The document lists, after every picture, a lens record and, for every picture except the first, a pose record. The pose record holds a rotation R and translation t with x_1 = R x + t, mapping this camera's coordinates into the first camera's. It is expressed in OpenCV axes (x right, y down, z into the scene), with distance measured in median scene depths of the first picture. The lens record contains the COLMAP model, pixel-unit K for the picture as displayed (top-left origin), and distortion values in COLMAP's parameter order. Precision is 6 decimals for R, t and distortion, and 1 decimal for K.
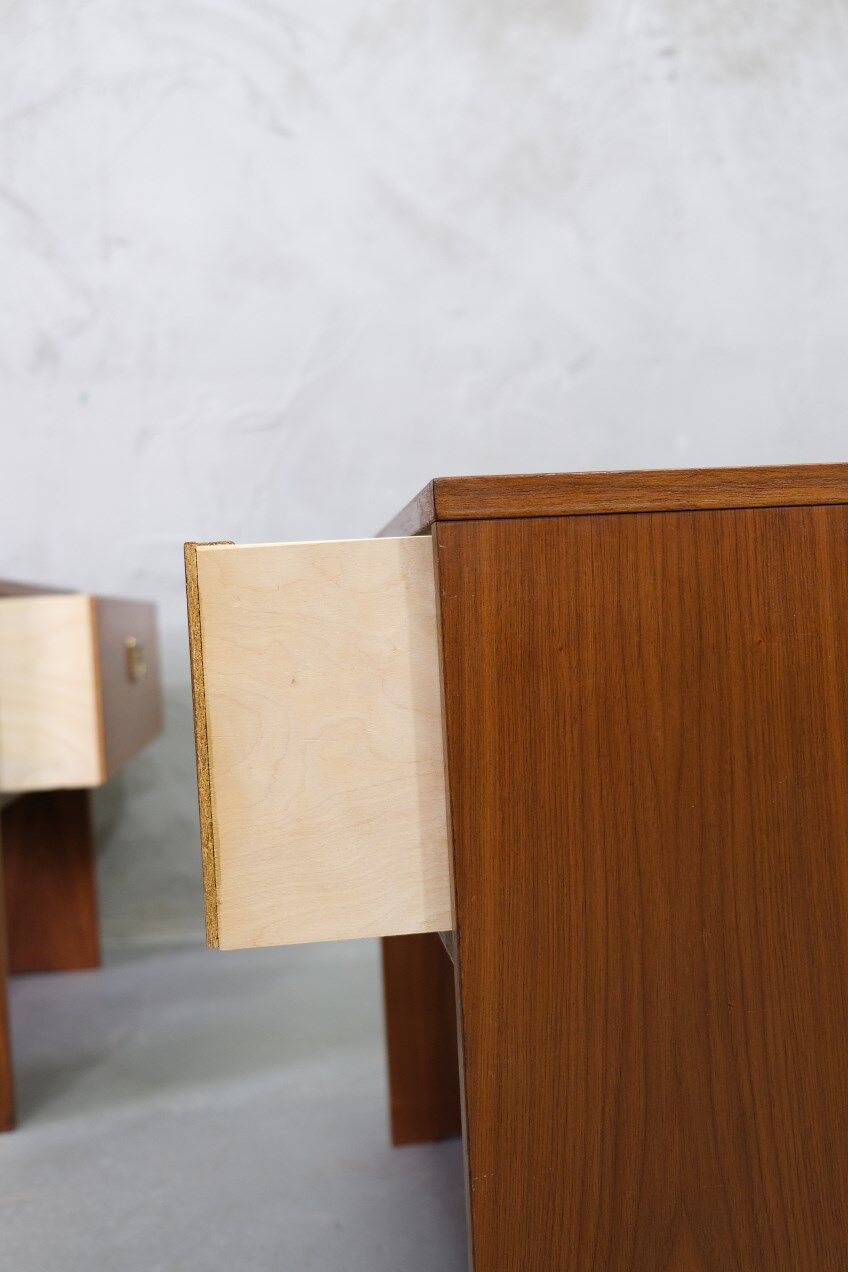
lens RADIAL K [[1313.0, 0, 424.0], [0, 1313.0, 636.0], [0, 0, 1]] dist [0.039095, 0.001134]
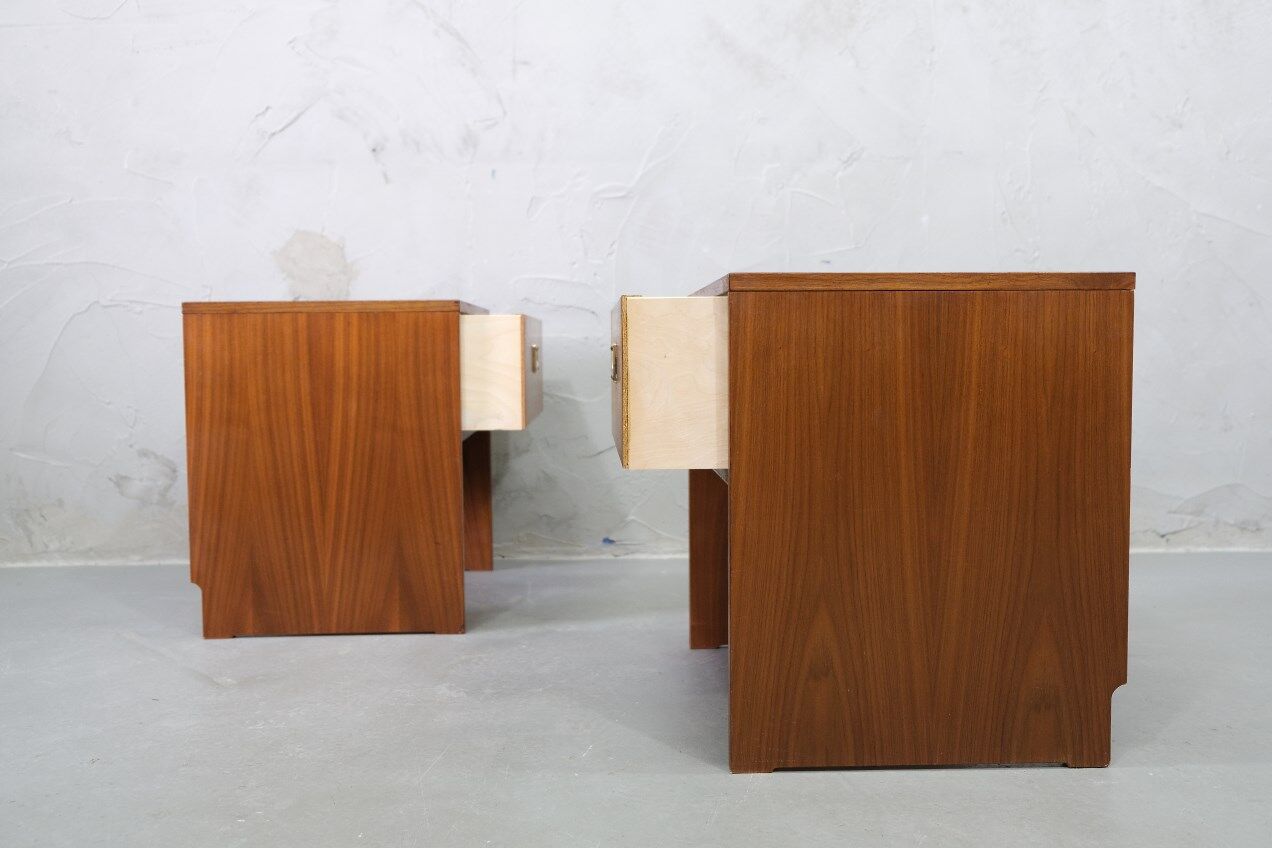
lens RADIAL K [[1151.4, 0, 631.6], [0, 1151.4, 409.1], [0, 0, 1]] dist [0.009107, -0.011434]
pose [[0.995306, 0.050989, -0.082252, 0.014157], [-0.047349, 0.997836, 0.045617, 0.036555], [0.084400, -0.041508, 0.995567, -1.042632]]
